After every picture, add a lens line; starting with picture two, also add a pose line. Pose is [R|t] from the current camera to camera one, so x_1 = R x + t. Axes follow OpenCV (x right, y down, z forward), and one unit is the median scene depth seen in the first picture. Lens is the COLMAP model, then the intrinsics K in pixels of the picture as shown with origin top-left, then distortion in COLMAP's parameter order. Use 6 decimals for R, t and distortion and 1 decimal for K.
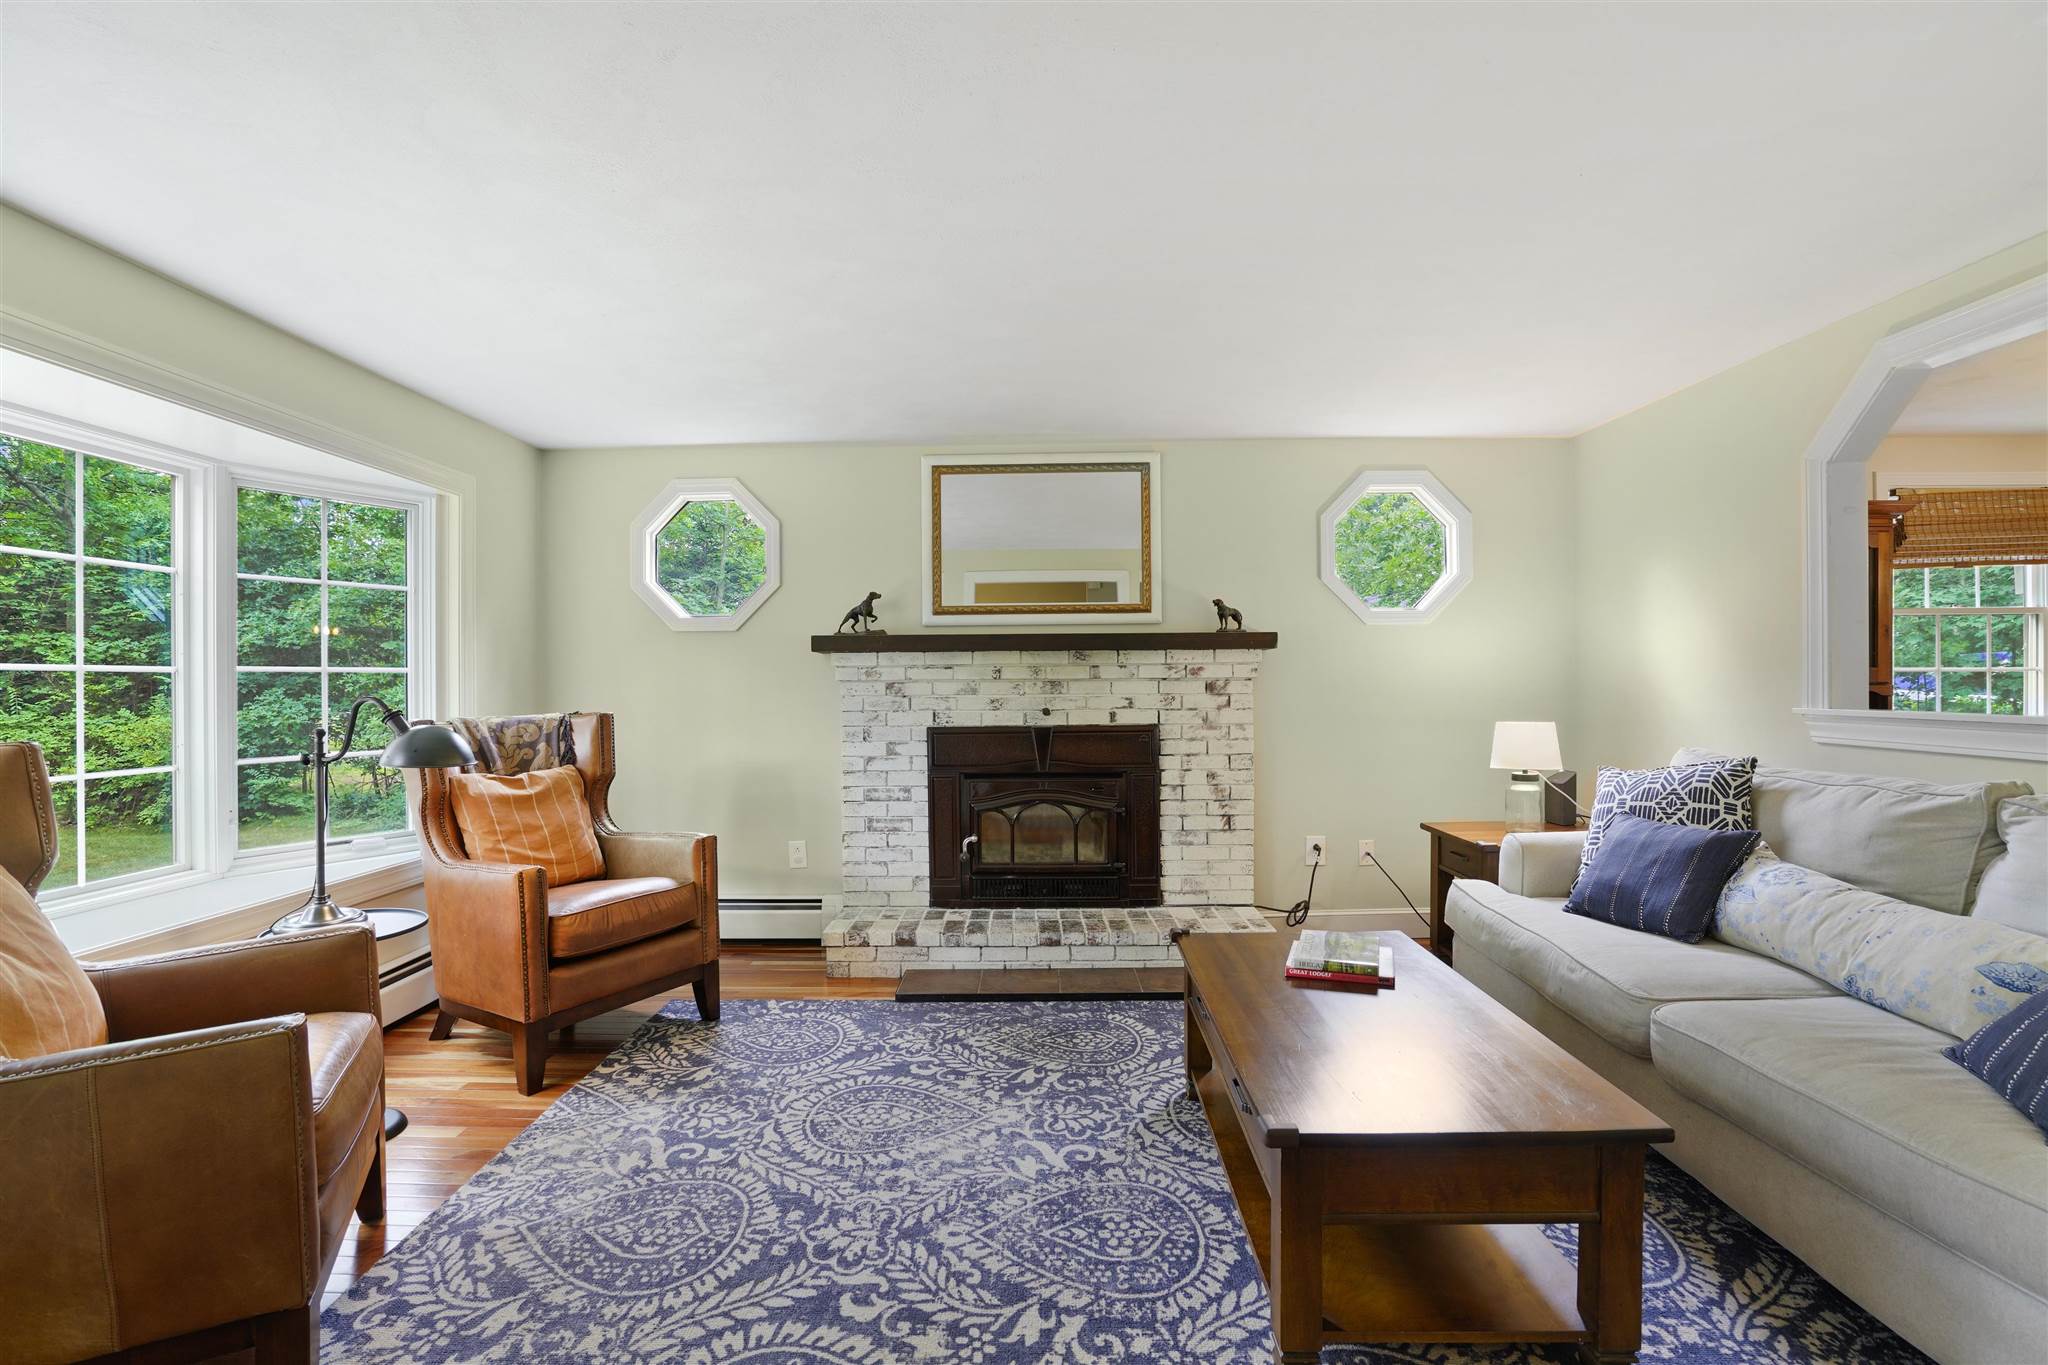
lens RADIAL K [[947.8, 0, 1004.3], [0, 947.8, 687.5], [0, 0, 1]] dist [-0.030002, 0.004580]
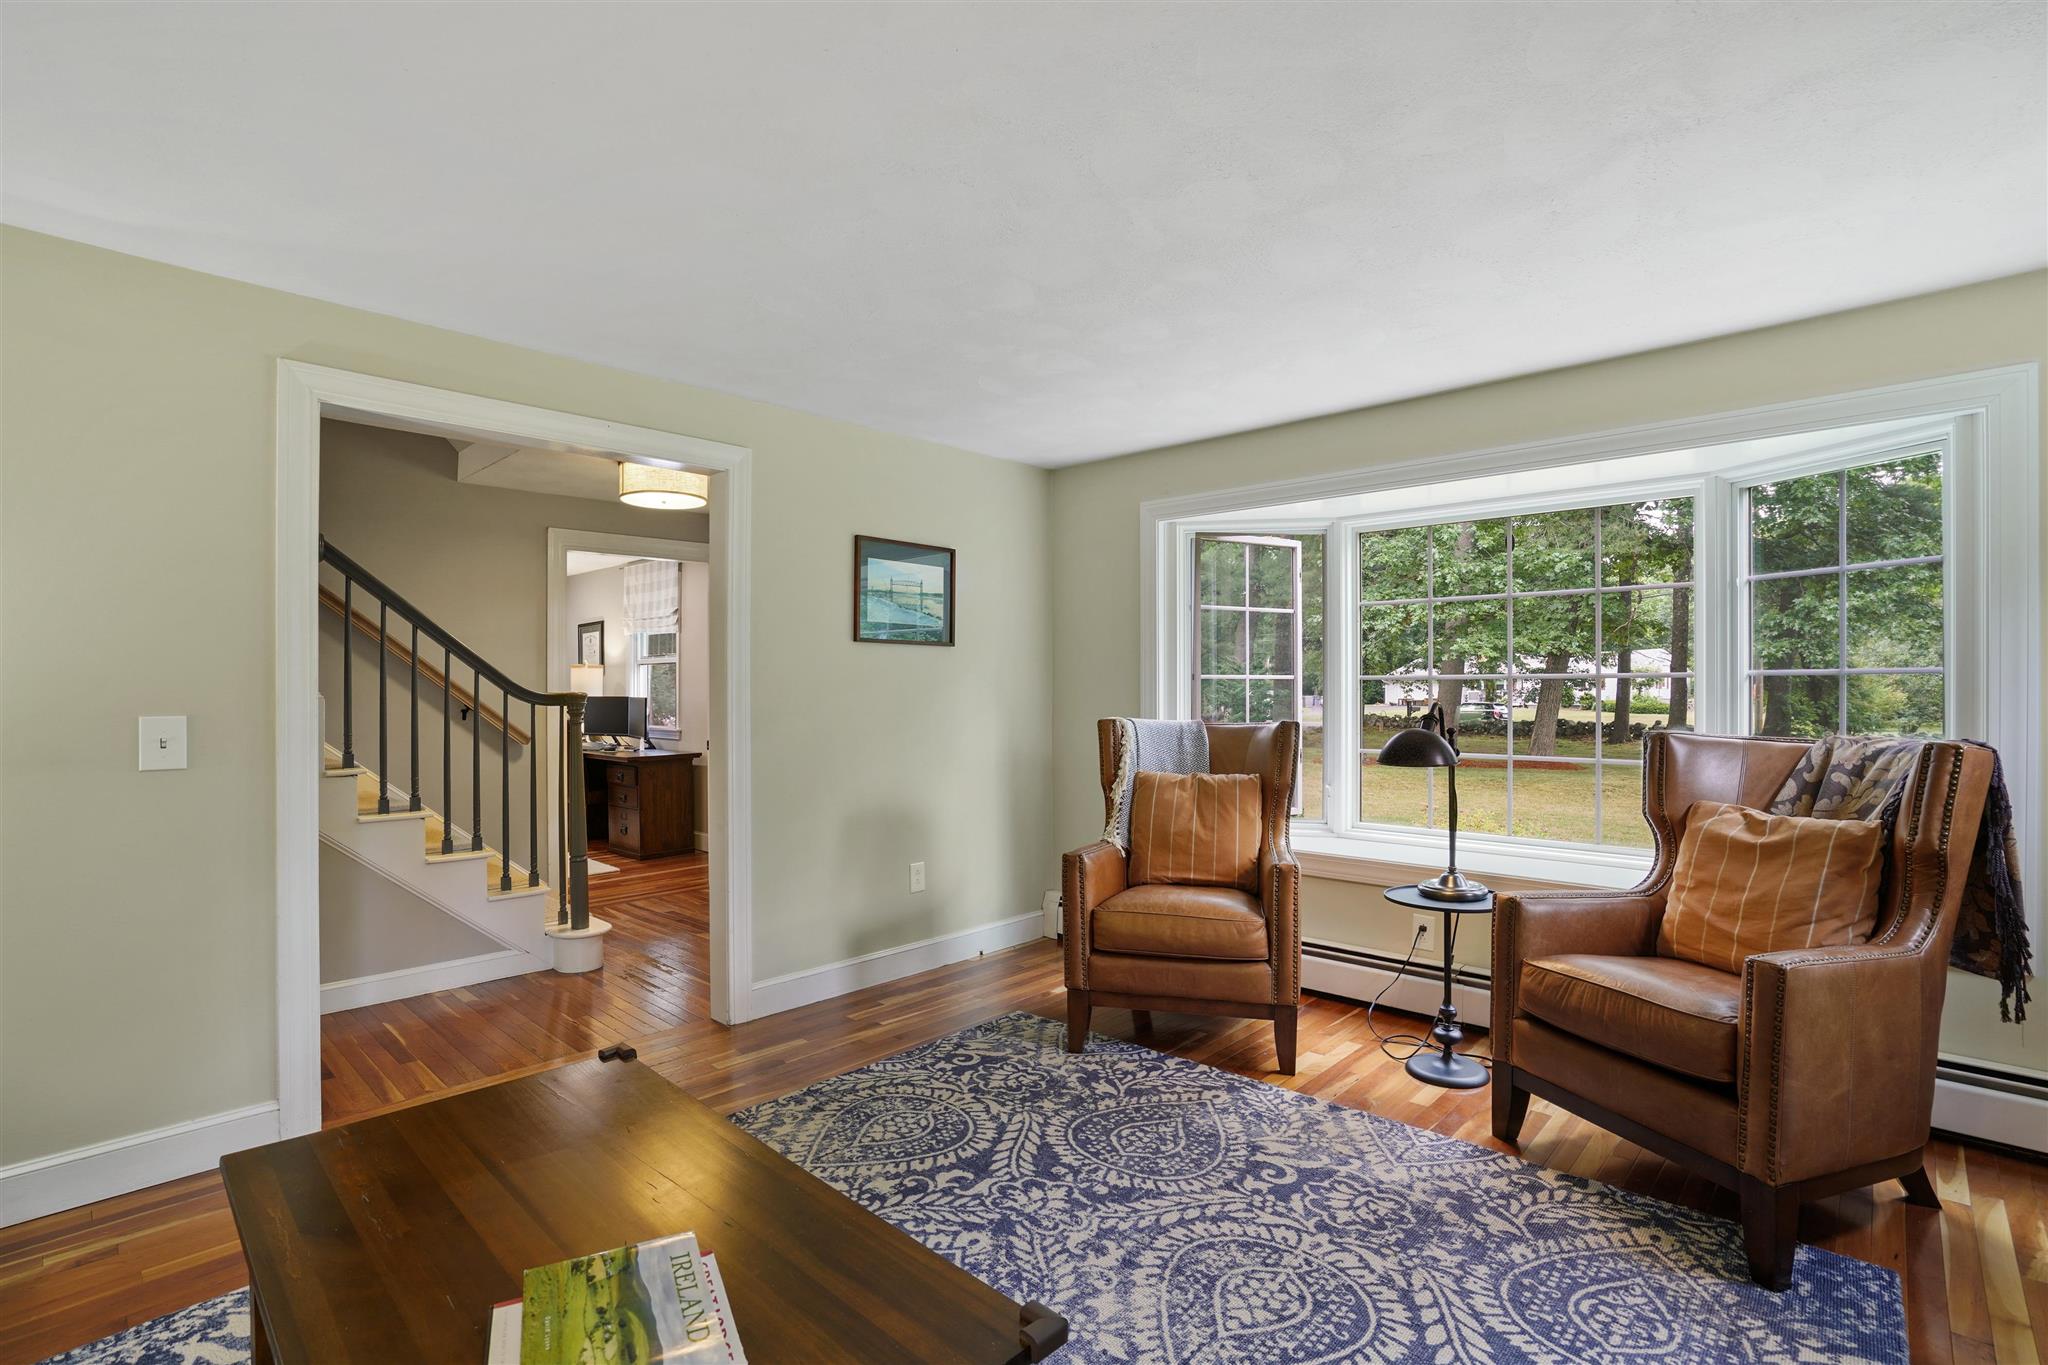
lens RADIAL K [[947.8, 0, 1028.8], [0, 947.8, 674.4], [0, 0, 1]] dist [-0.030002, 0.004580]
pose [[-0.657439, -0.004258, -0.753496, 0.632809], [0.000775, 0.999980, -0.006328, -0.019777], [0.753508, -0.004744, -0.657422, 1.616979]]
